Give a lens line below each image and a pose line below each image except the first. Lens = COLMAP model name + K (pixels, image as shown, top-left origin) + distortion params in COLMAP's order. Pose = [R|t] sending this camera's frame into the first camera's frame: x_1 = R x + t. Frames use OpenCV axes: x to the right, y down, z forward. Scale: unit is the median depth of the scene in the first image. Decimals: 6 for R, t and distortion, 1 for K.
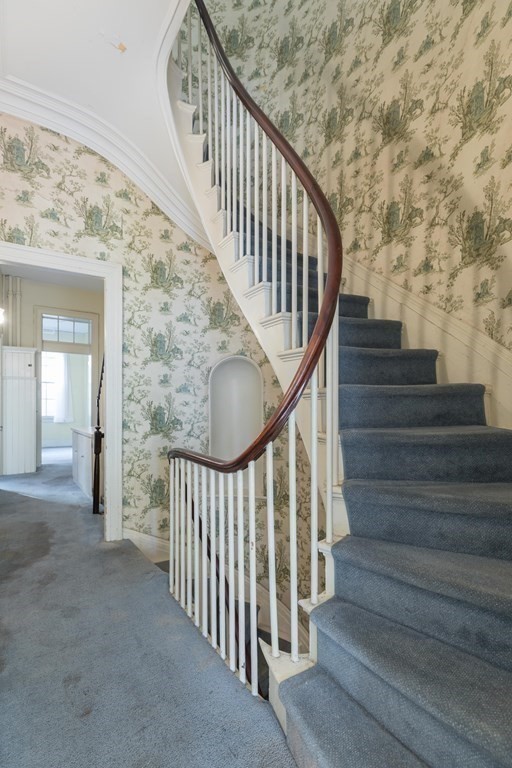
lens RADIAL K [[347.9, 0, 255.4], [0, 347.9, 391.2], [0, 0, 1]] dist [0.004602, 0.000090]
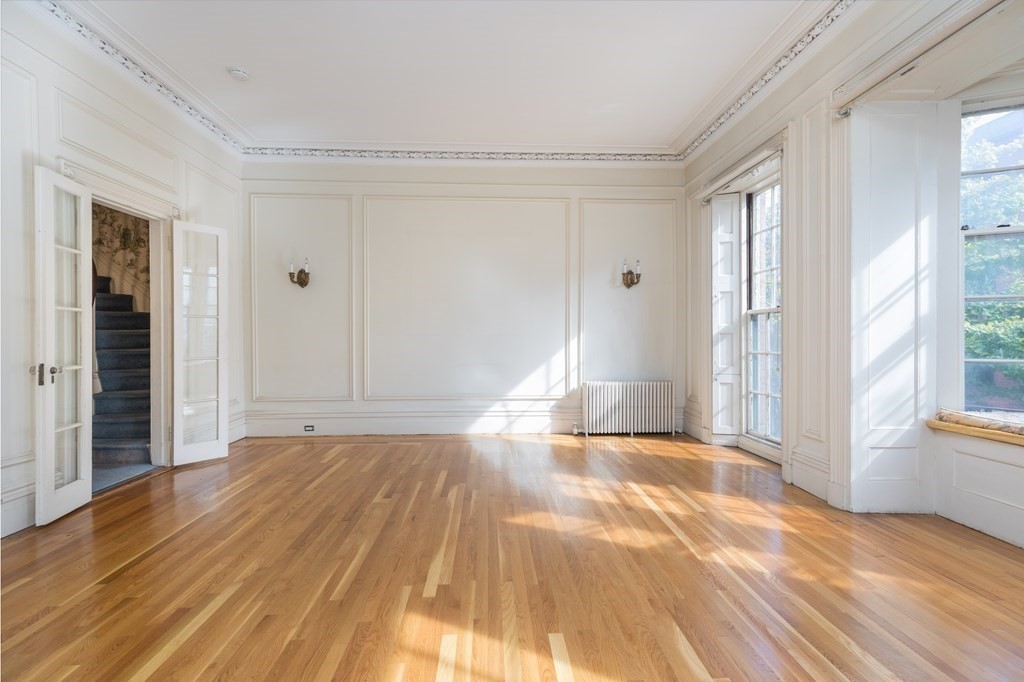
lens RADIAL K [[463.9, 0, 514.0], [0, 463.9, 339.4], [0, 0, 1]] dist [0.004602, 0.000090]
pose [[0.514712, -0.012315, 0.857274, -0.679366], [-0.007519, 0.999794, 0.018877, -0.025023], [-0.857330, -0.016162, 0.514514, -2.061640]]
